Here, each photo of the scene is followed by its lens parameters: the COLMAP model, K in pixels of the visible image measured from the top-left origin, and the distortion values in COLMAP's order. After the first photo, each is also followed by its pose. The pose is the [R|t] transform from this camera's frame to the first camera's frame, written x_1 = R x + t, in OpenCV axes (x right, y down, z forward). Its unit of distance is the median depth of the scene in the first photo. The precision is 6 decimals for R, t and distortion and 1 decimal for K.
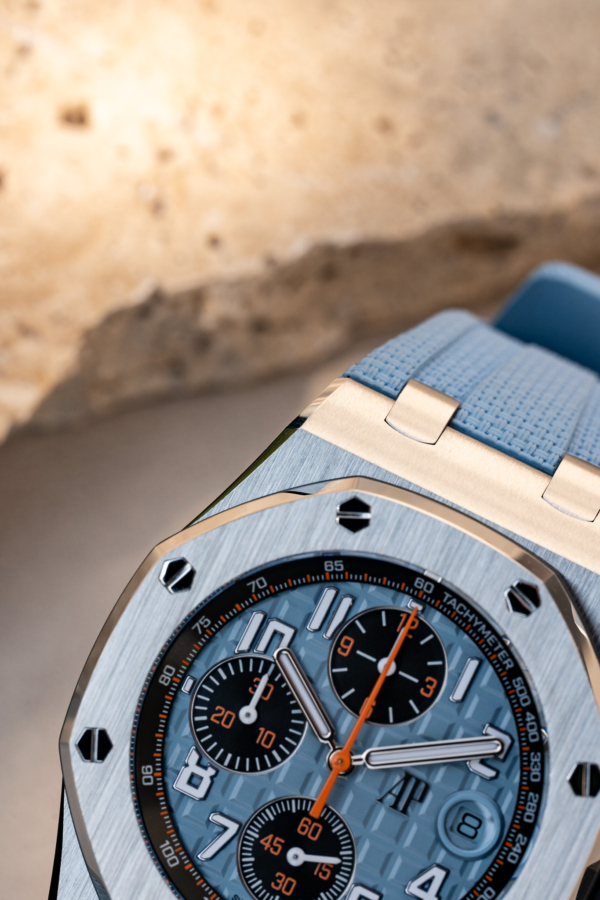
lens RADIAL K [[4812.8, 0, 275.9], [0, 4812.8, 447.3], [0, 0, 1]] dist [1.672819, -23.162909]
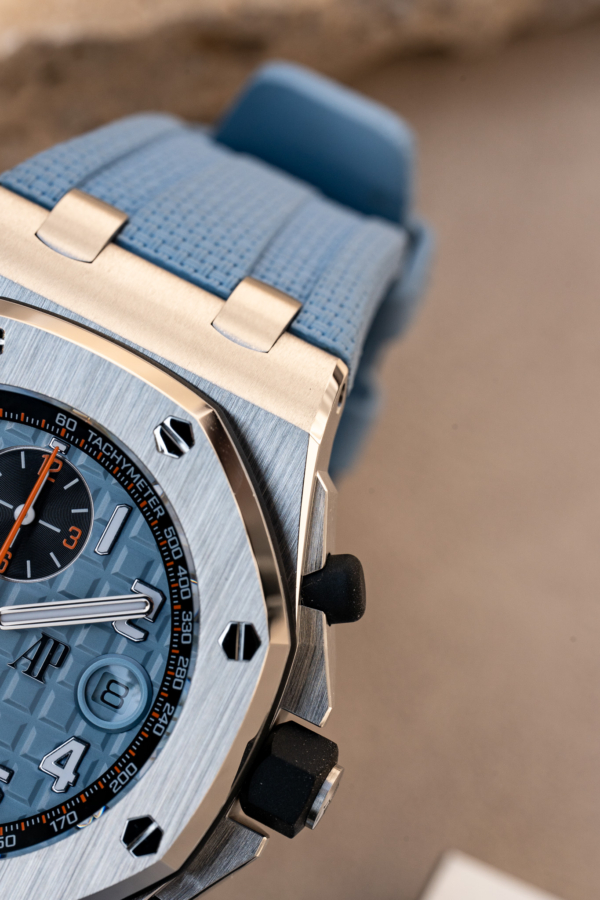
lens RADIAL K [[4812.8, 0, 275.9], [0, 4812.8, 447.3], [0, 0, 1]] dist [1.672819, -23.162909]
pose [[0.999390, 0.011197, -0.033082, 0.097403], [-0.010398, 0.999653, 0.024221, 0.011508], [0.033341, -0.023862, 0.999159, 0.125142]]
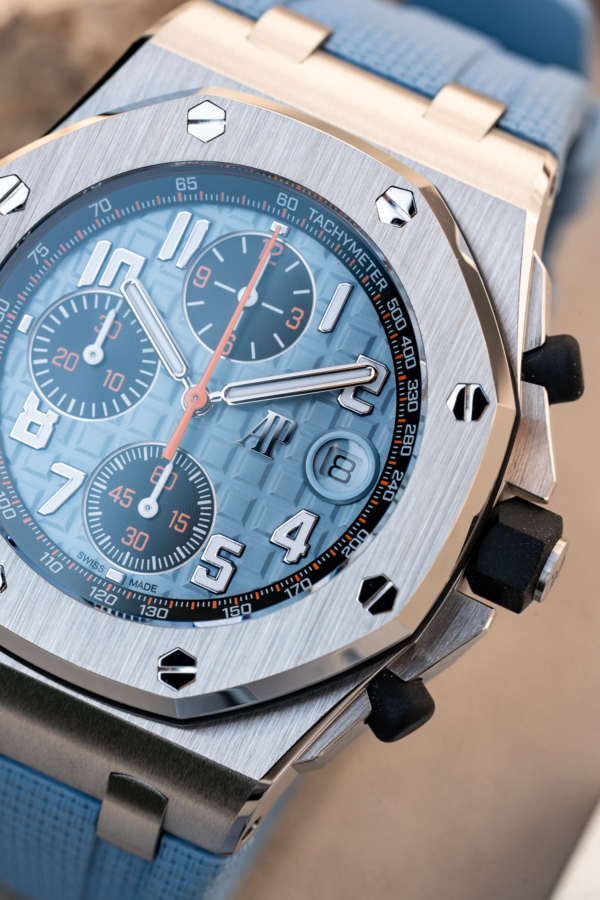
lens RADIAL K [[4812.8, 0, 275.9], [0, 4812.8, 447.3], [0, 0, 1]] dist [1.672819, -23.162909]
pose [[0.999718, -0.017423, -0.016116, 0.041982], [0.015647, 0.994408, -0.104443, 0.165918], [0.017846, 0.104162, 0.994400, 0.118997]]
